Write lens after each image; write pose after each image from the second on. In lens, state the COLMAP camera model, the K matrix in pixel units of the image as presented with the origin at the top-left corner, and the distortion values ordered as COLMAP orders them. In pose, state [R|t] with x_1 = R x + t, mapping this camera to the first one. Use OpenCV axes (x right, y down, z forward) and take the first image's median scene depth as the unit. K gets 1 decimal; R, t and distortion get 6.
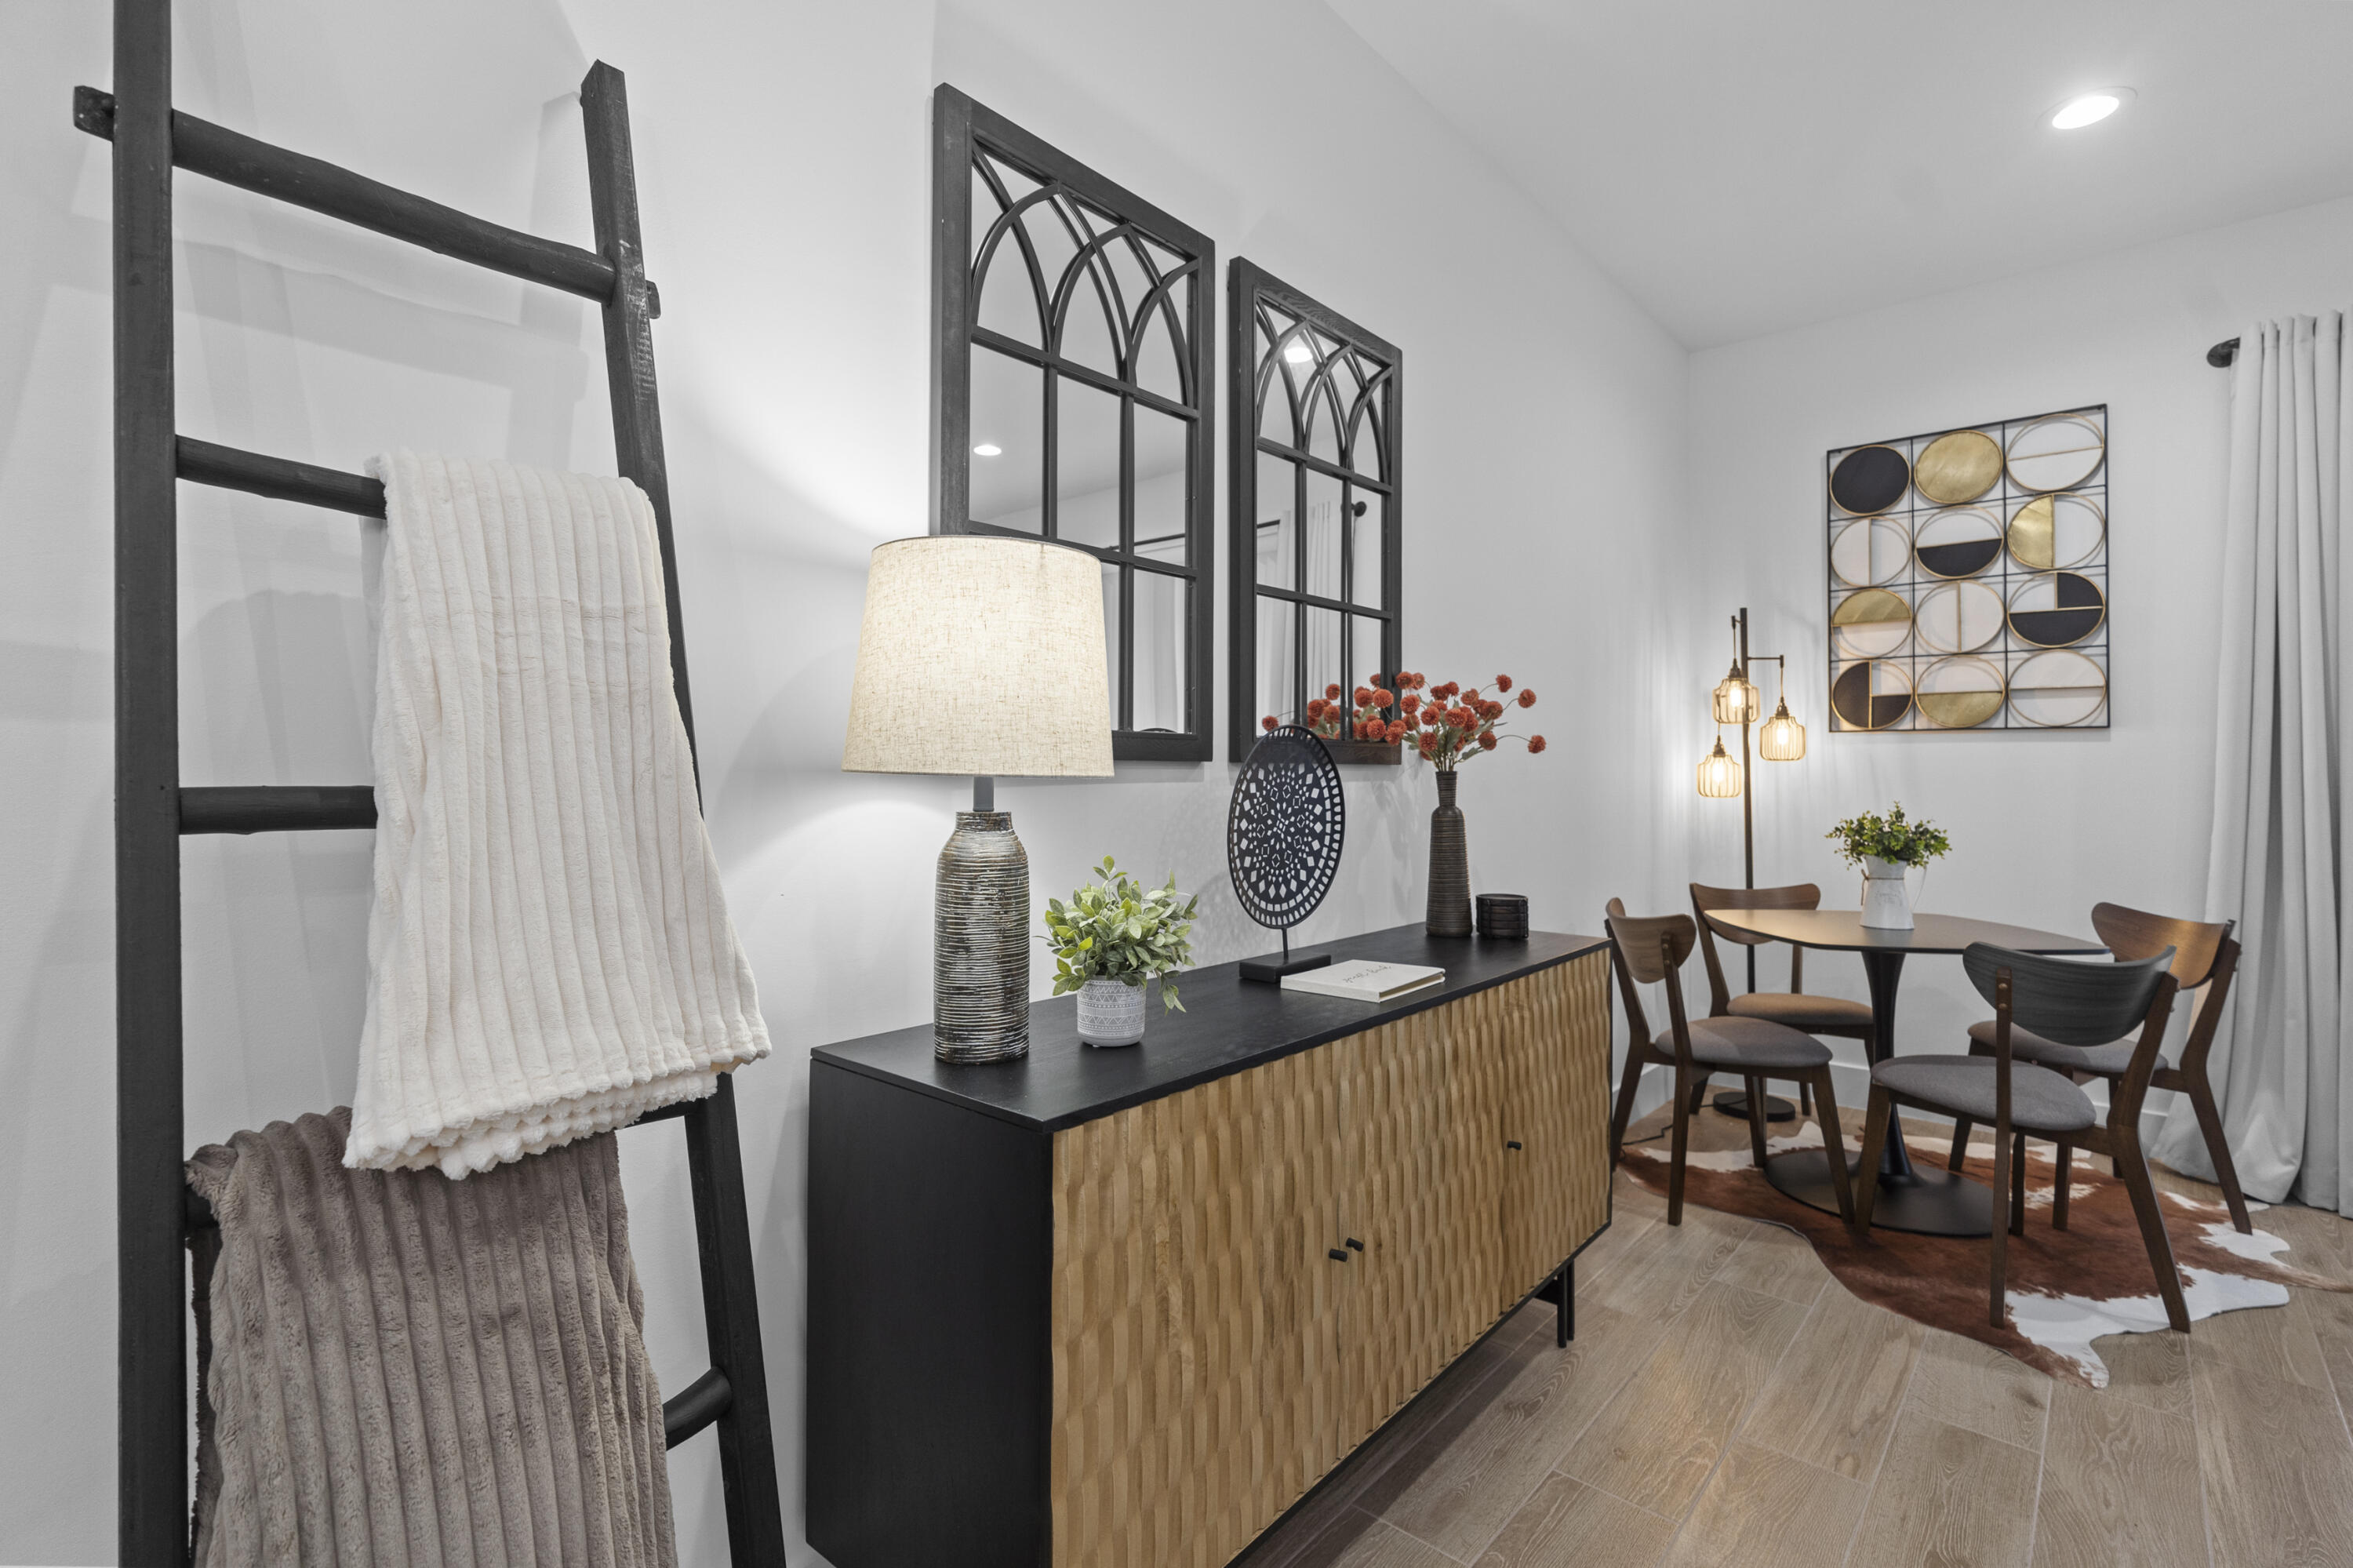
lens RADIAL K [[1065.0, 0, 1194.0], [0, 1065.0, 769.1], [0, 0, 1]] dist [-0.002820, -0.000014]
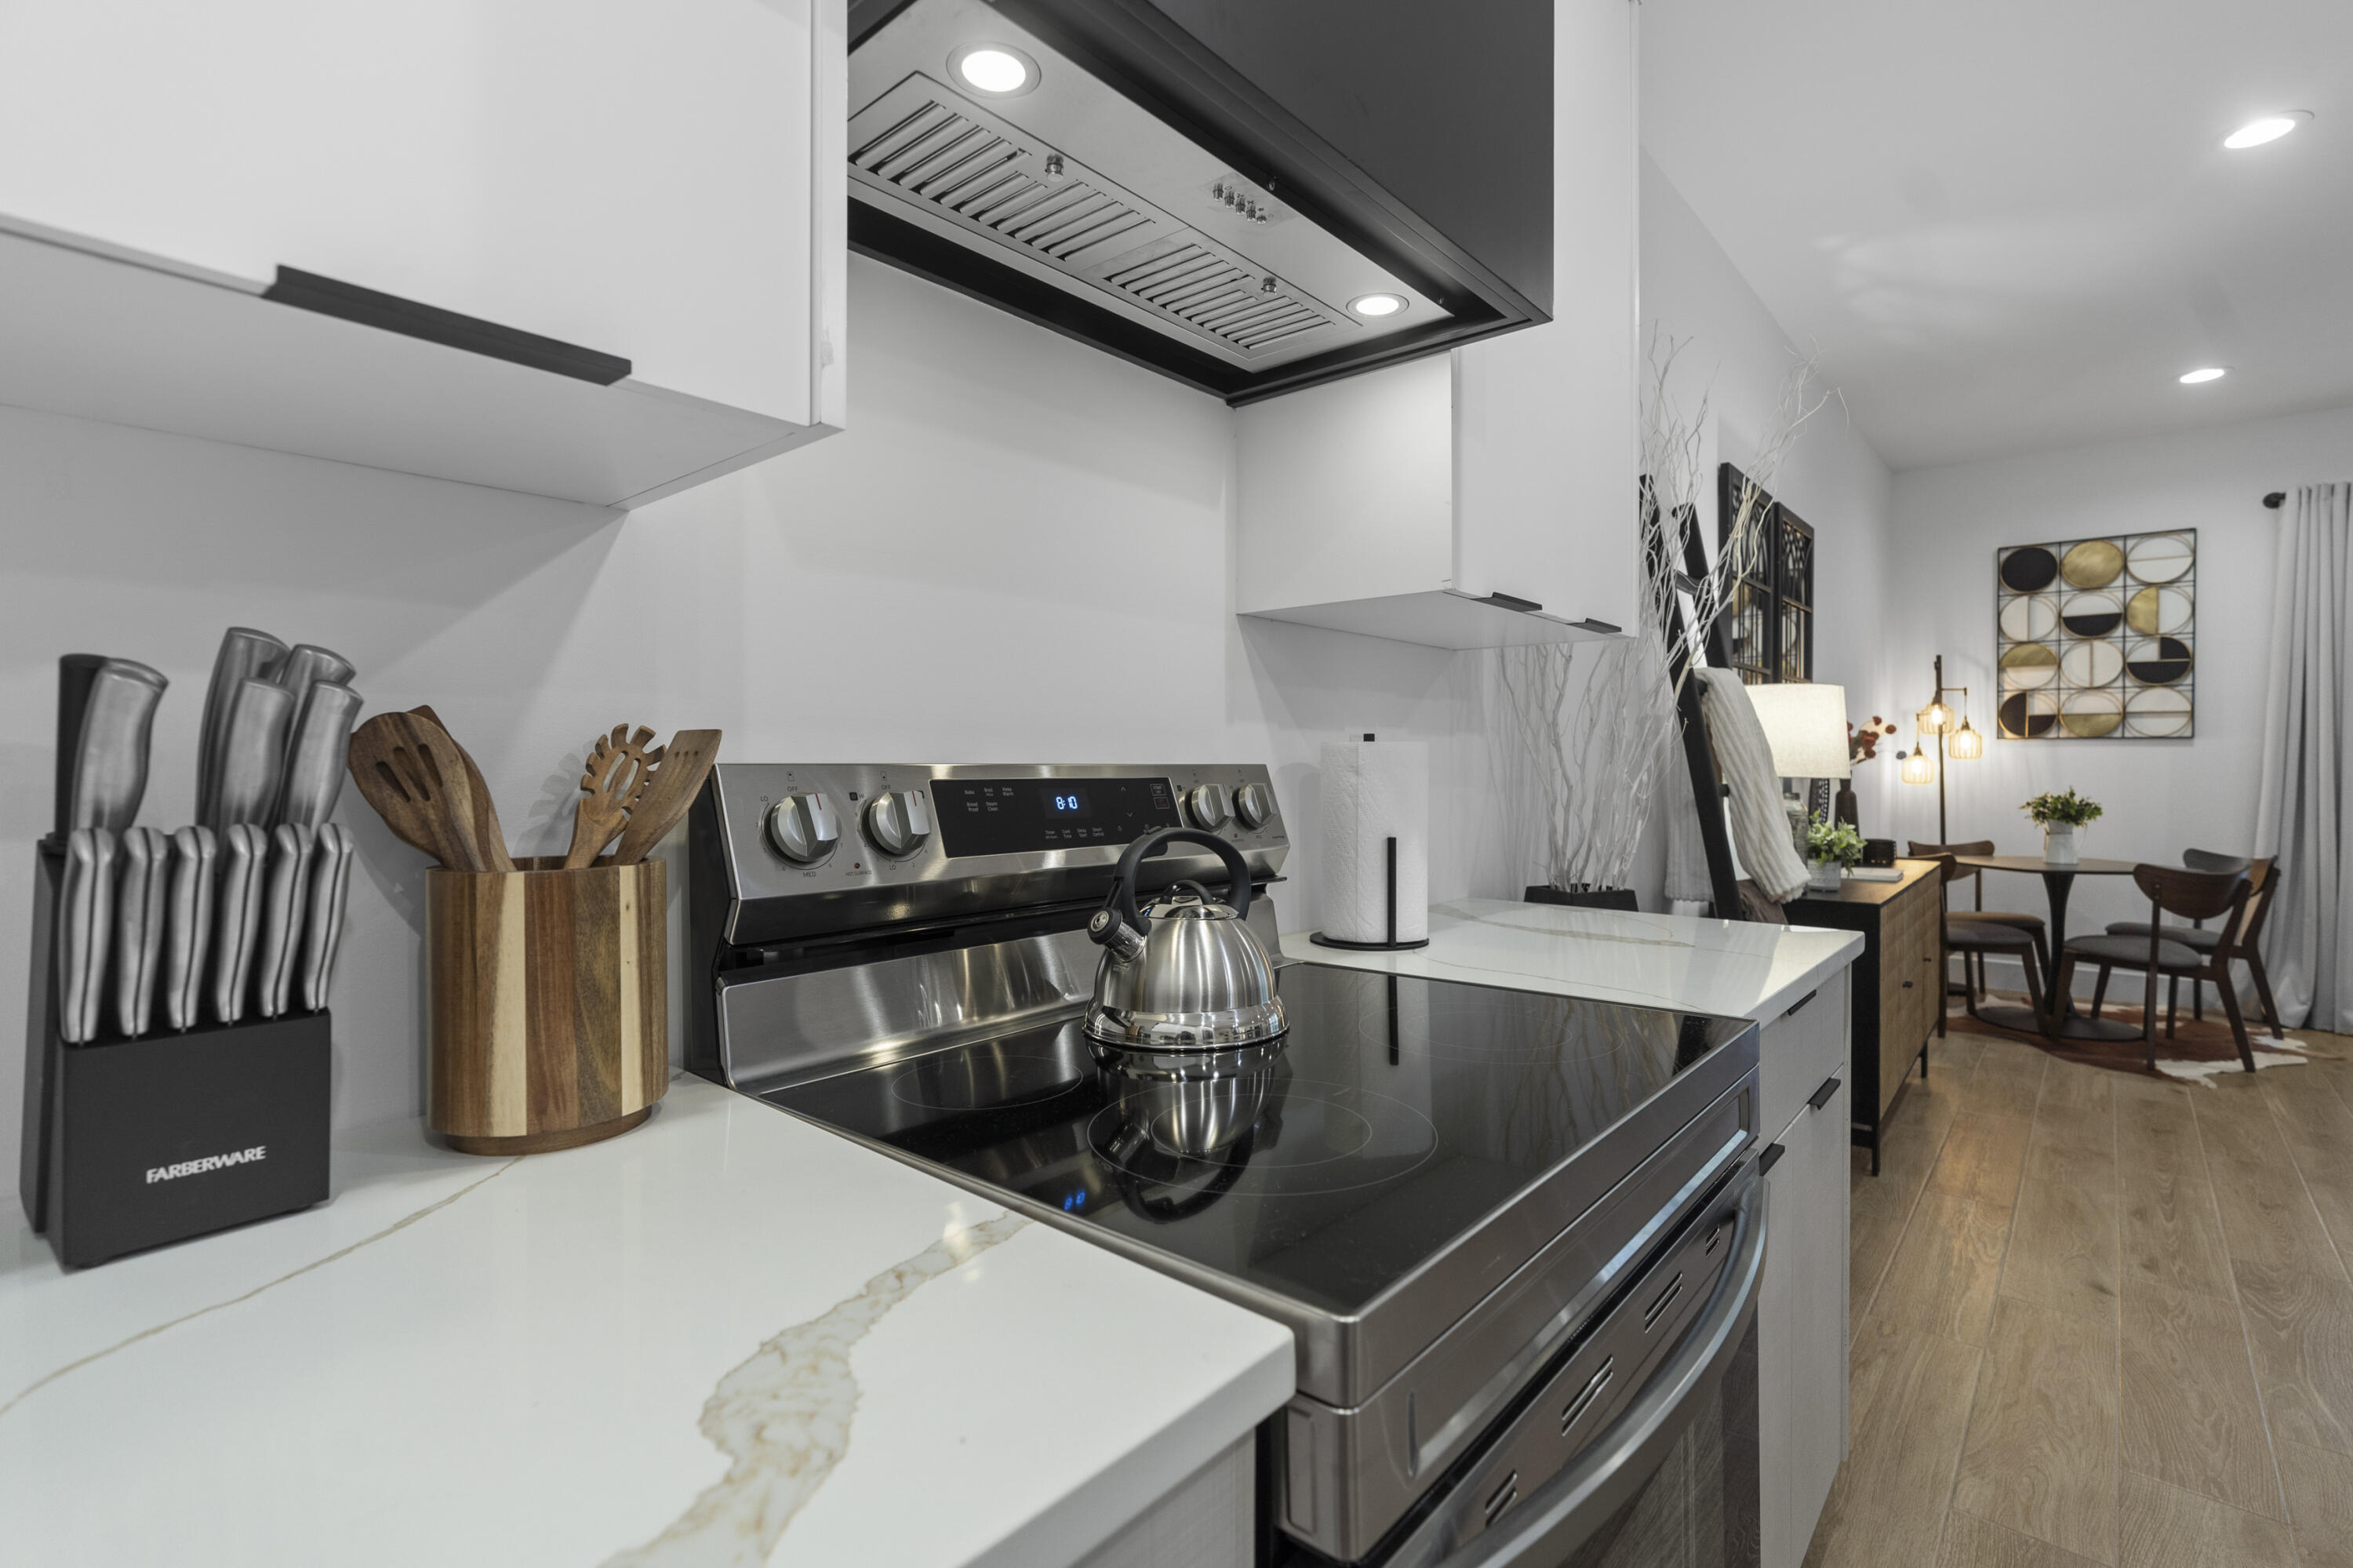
lens RADIAL K [[1075.5, 0, 1176.5], [0, 1075.5, 784.0], [0, 0, 1]] dist [-0.002223, -0.000059]
pose [[0.999986, -0.003594, 0.003956, -0.707286], [0.003483, 0.999614, 0.027553, -0.022384], [-0.004053, -0.027539, 0.999613, -0.632188]]
